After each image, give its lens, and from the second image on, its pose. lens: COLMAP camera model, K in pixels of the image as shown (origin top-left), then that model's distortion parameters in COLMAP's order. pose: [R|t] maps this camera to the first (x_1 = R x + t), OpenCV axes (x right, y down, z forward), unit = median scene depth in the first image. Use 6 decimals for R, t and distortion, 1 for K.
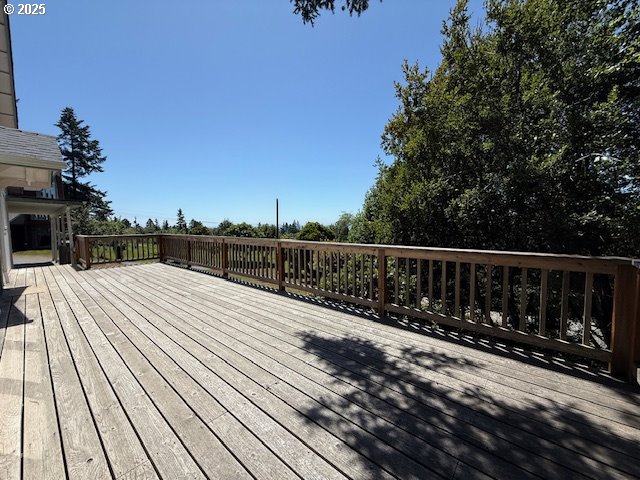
lens RADIAL K [[256.1, 0, 319.4], [0, 256.1, 240.4], [0, 0, 1]] dist [0.001114, -0.000076]
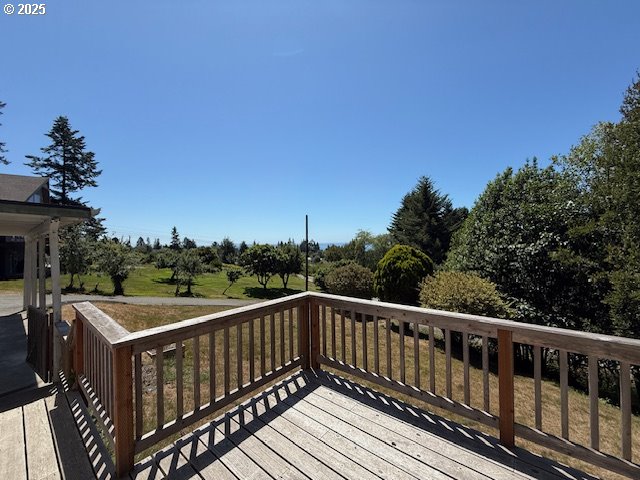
lens RADIAL K [[256.1, 0, 319.4], [0, 256.1, 240.4], [0, 0, 1]] dist [0.001114, -0.000076]
pose [[0.999617, -0.003777, 0.027433, -0.127902], [0.005685, 0.997545, -0.069803, -0.015429], [-0.027102, 0.069932, 0.997184, 0.134059]]
